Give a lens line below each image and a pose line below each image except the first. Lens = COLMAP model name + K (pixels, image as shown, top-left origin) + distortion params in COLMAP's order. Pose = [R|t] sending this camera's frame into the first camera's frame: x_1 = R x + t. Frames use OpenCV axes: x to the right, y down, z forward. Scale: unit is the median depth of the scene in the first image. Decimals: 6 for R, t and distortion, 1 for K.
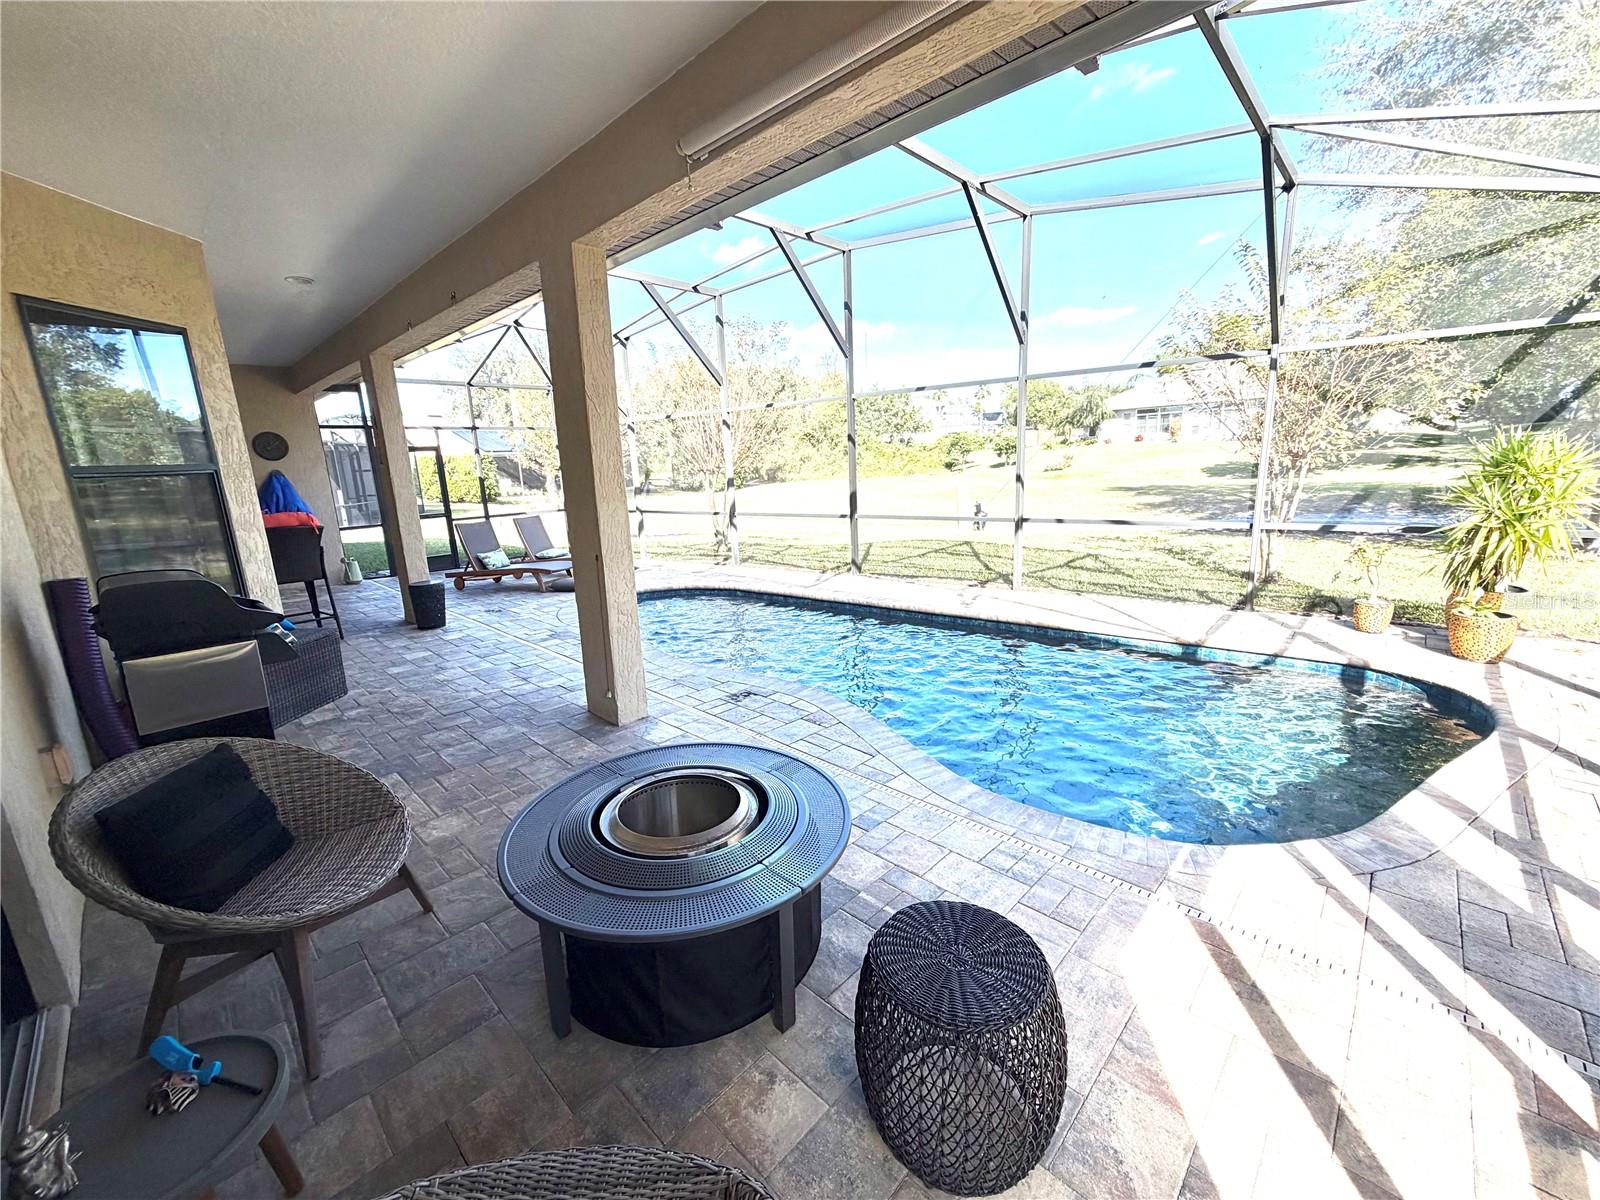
lens RADIAL K [[638.5, 0, 800.0], [0, 638.5, 600.0], [0, 0, 1]] dist [0.001143, 0.000502]
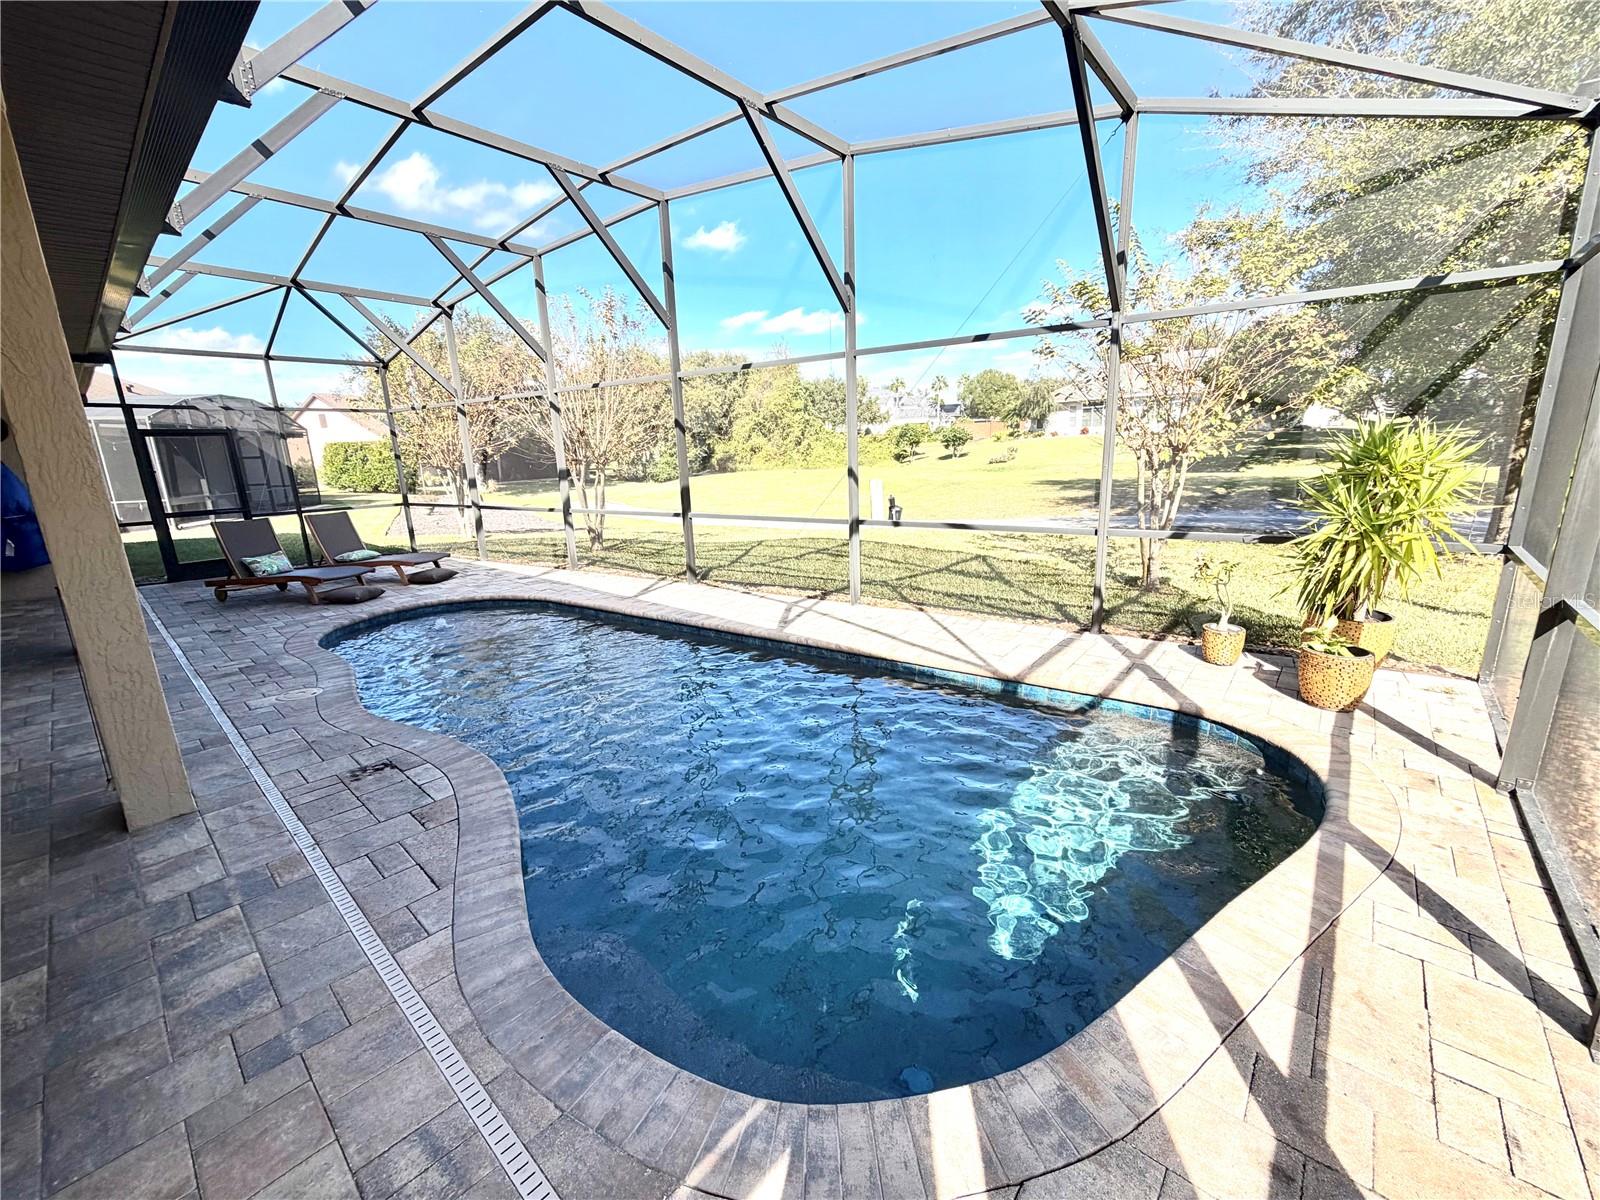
lens RADIAL K [[638.5, 0, 800.0], [0, 638.5, 600.0], [0, 0, 1]] dist [0.001143, 0.000502]
pose [[0.998571, -0.004148, 0.053283, 0.257462], [0.003381, 0.999889, 0.014484, -0.038506], [-0.053337, -0.014283, 0.998474, 0.173471]]
